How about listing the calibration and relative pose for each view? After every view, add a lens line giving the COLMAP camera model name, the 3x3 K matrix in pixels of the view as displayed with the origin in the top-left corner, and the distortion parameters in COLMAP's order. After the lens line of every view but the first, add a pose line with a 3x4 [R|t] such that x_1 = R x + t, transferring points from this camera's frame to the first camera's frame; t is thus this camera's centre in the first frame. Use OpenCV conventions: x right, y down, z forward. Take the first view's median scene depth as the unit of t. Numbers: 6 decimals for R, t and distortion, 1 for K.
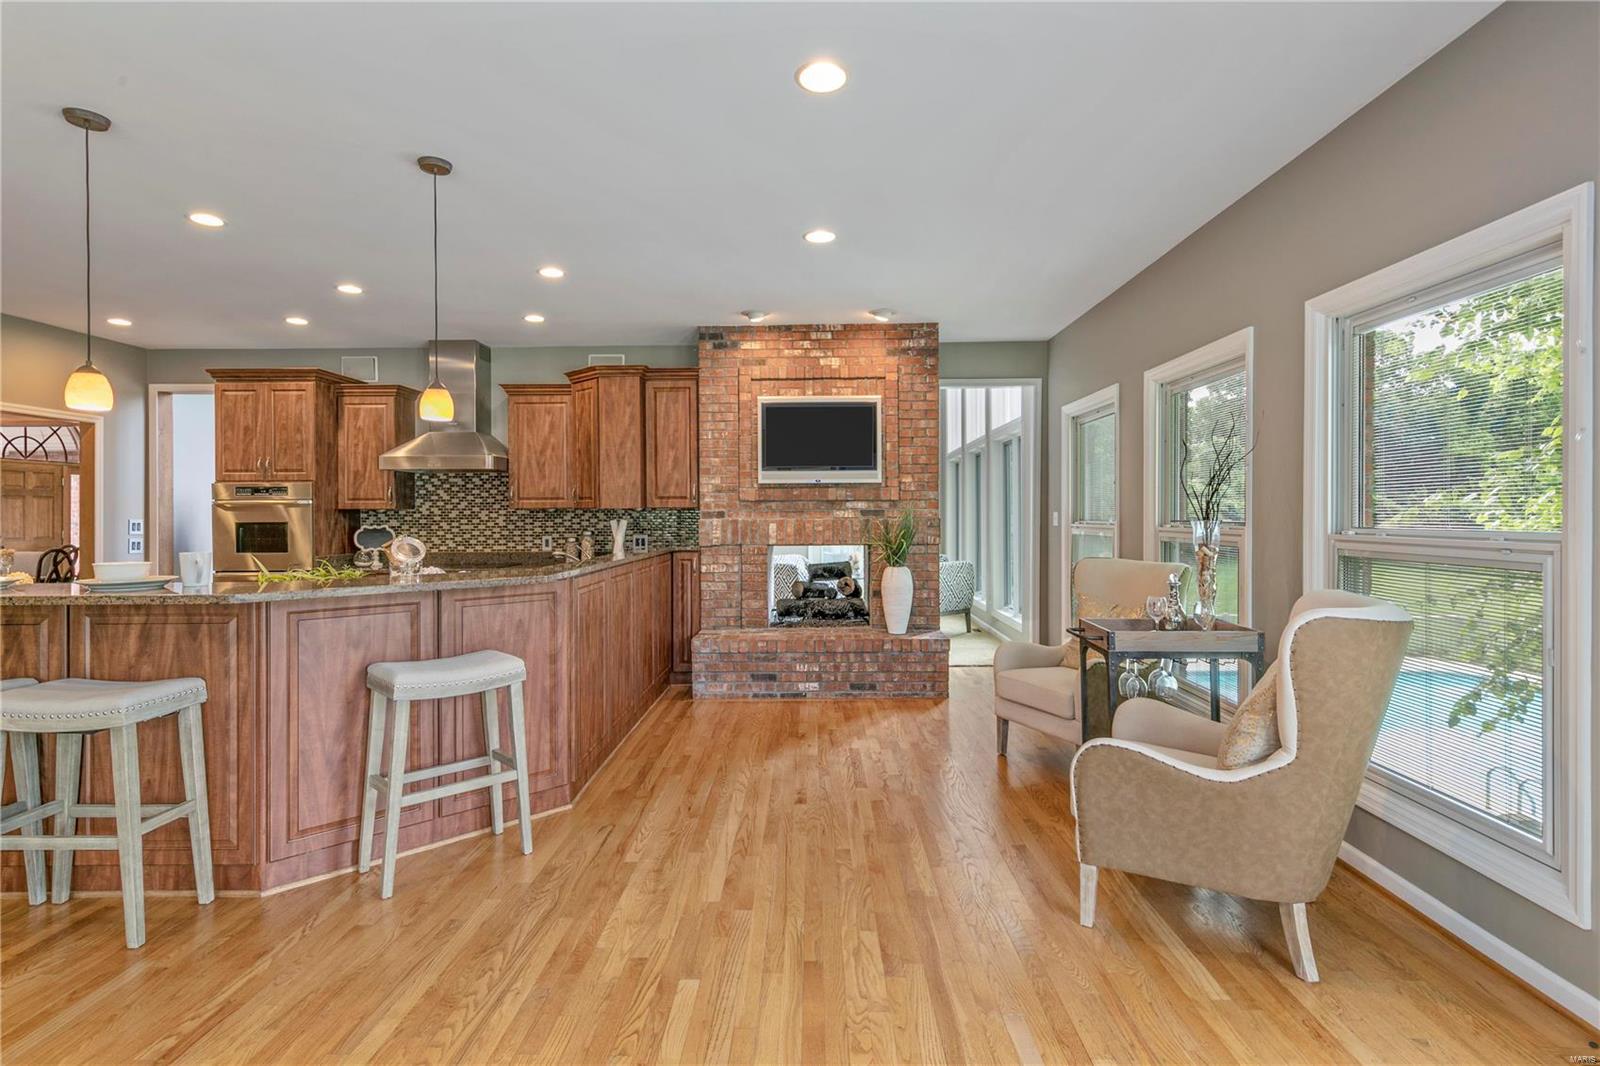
lens RADIAL K [[771.1, 0, 796.2], [0, 771.1, 513.6], [0, 0, 1]] dist [0.000932, 0.000867]
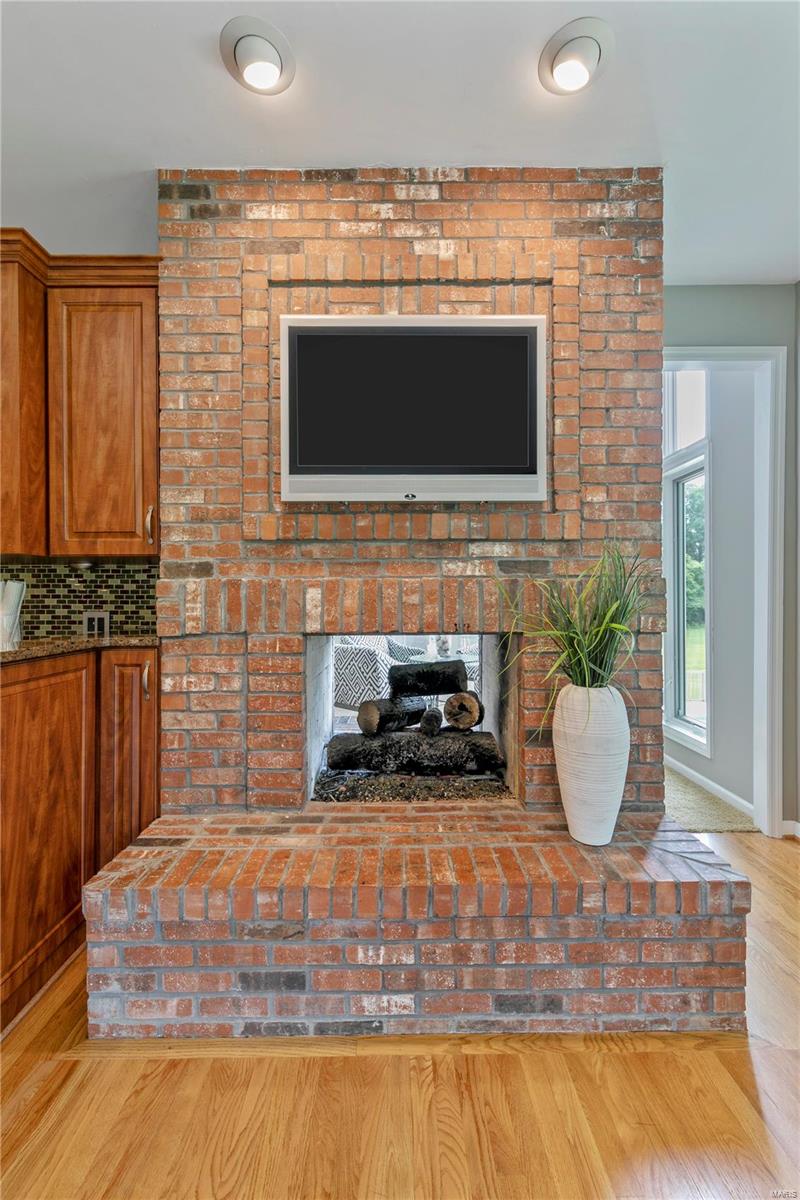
lens RADIAL K [[504.2, 0, 393.5], [0, 504.2, 596.9], [0, 0, 1]] dist [0.002722, 0.000054]
pose [[0.999808, 0.001842, 0.019496, 0.012323], [-0.001842, 0.999998, -0.000041, 0.017981], [-0.019496, 0.000005, 0.999810, 0.688769]]
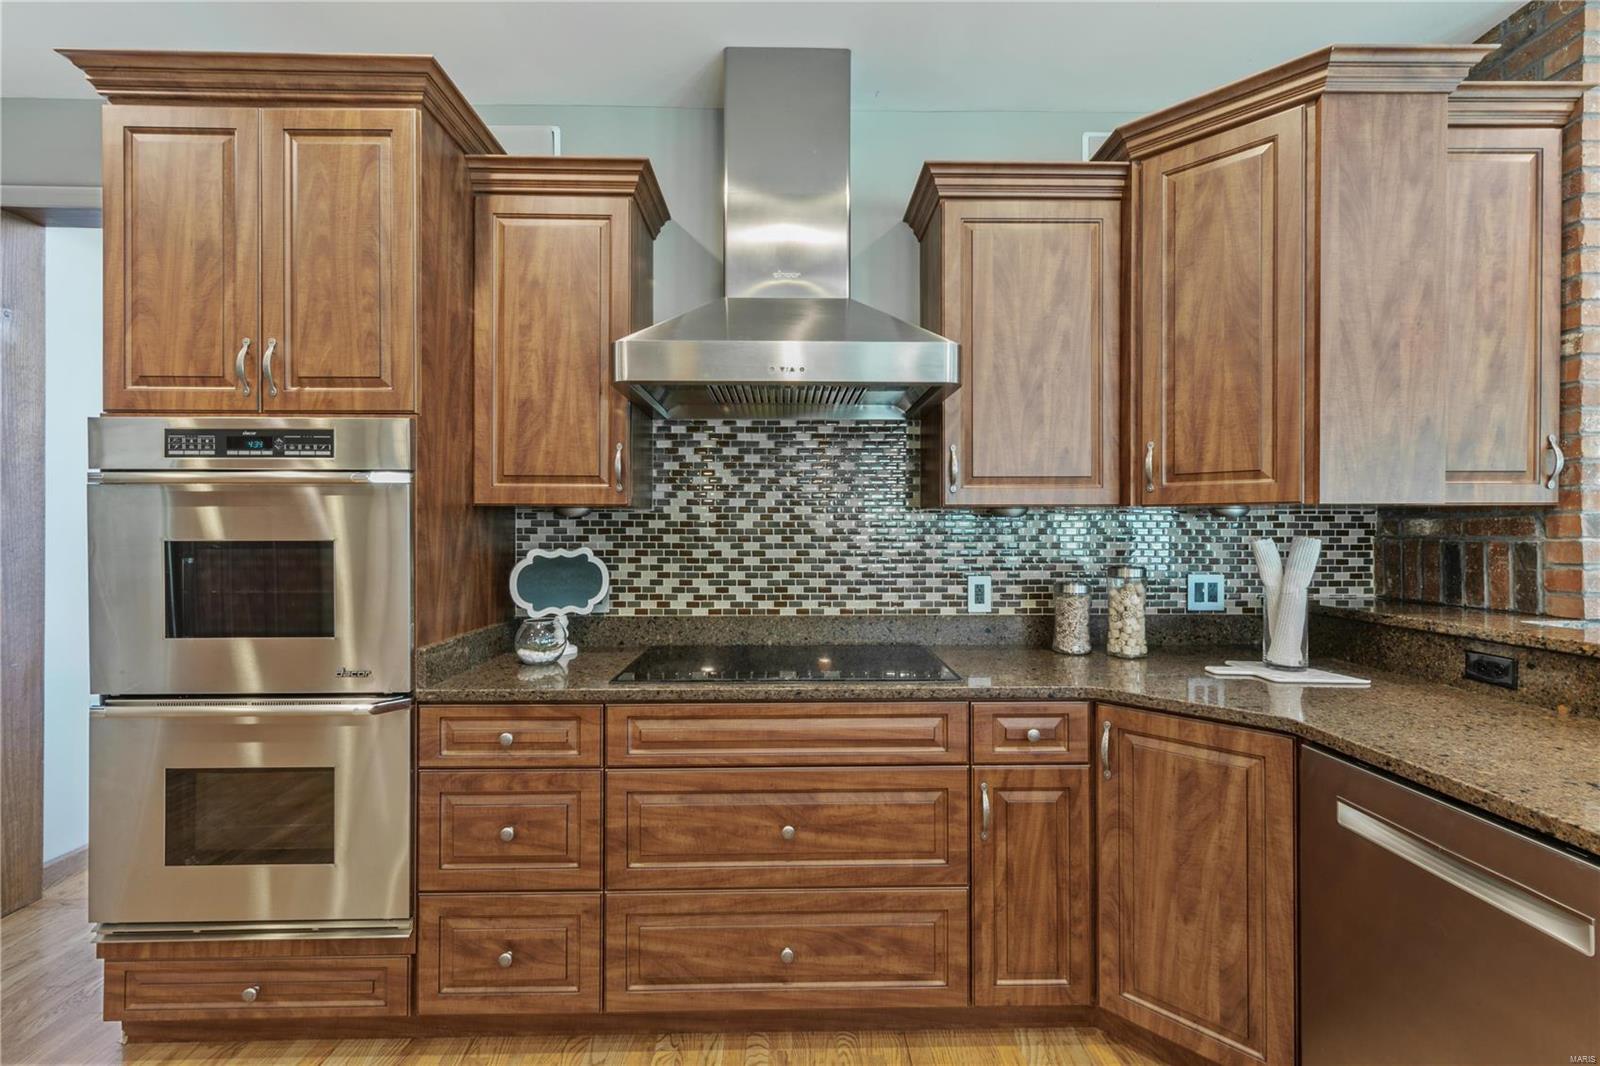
lens RADIAL K [[672.3, 0, 793.5], [0, 672.3, 528.1], [0, 0, 1]] dist [0.002722, 0.000054]
pose [[0.999592, 0.005775, 0.027974, -0.476934], [-0.005735, 0.999982, -0.001502, 0.005194], [-0.027982, 0.001341, 0.999608, 0.716906]]
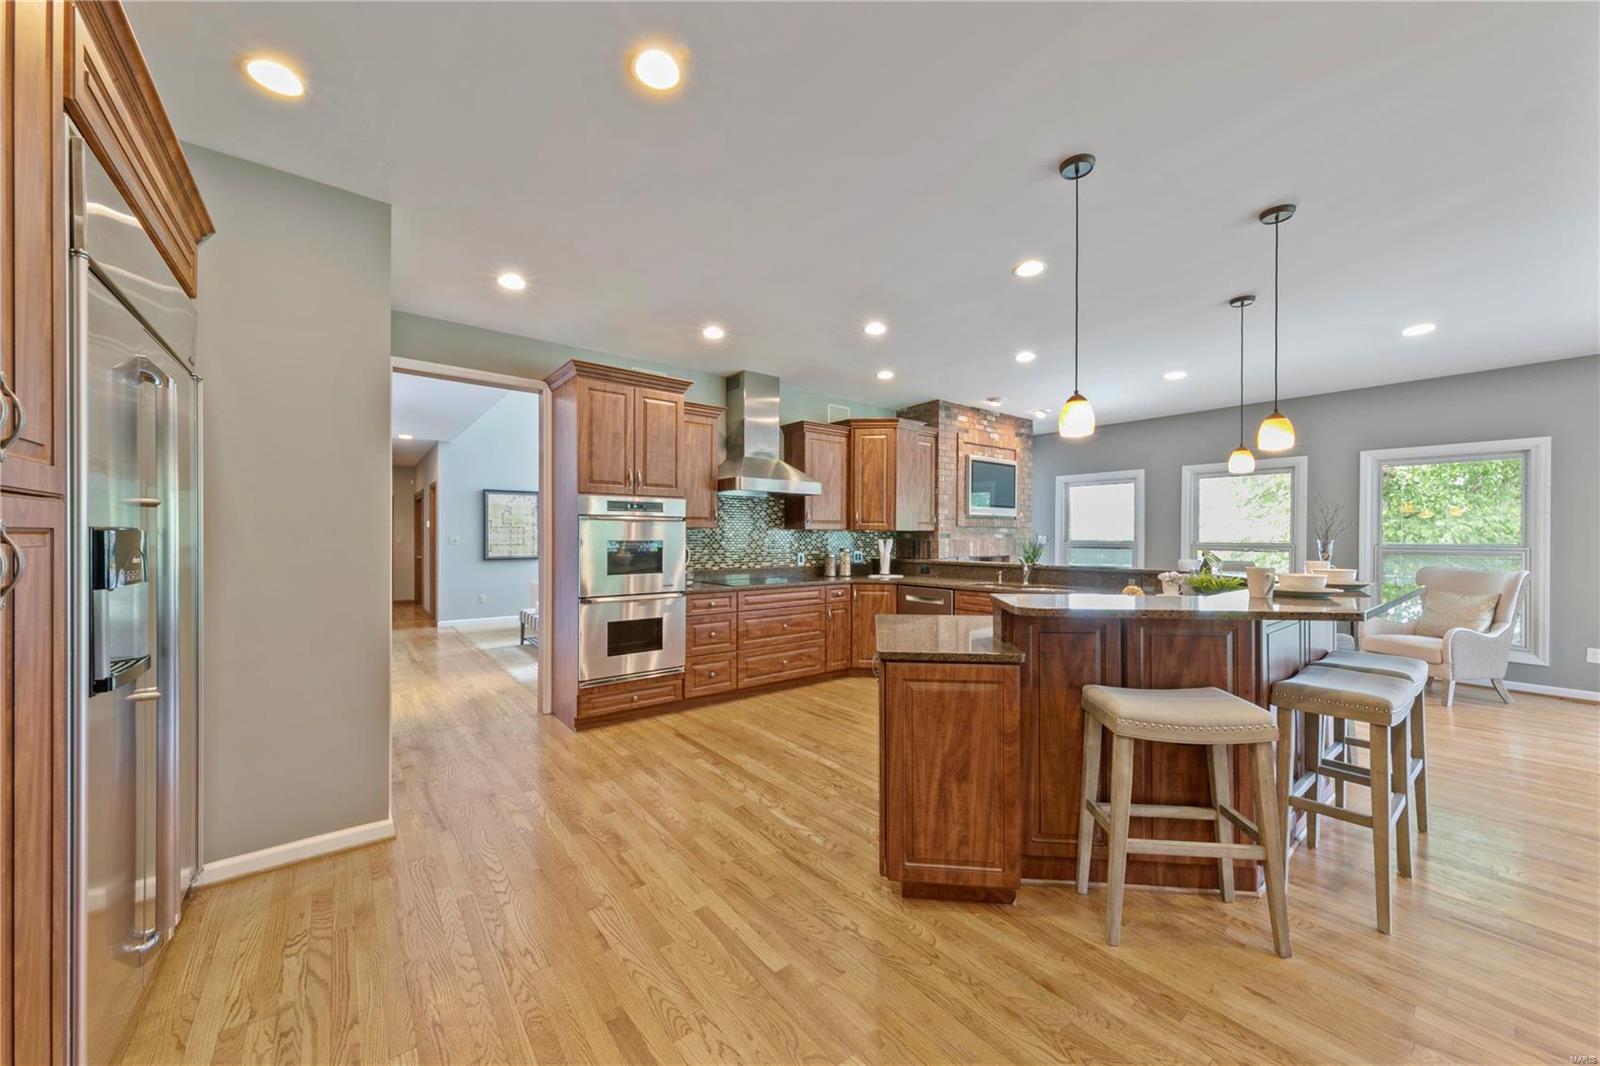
lens RADIAL K [[578.9, 0, 798.4], [0, 578.9, 538.3], [0, 0, 1]] dist [0.001187, 0.000129]
pose [[0.781229, 0.005349, 0.624221, -0.969897], [-0.007020, 0.999975, 0.000216, 0.007055], [-0.624205, -0.004550, 0.781248, 0.346616]]
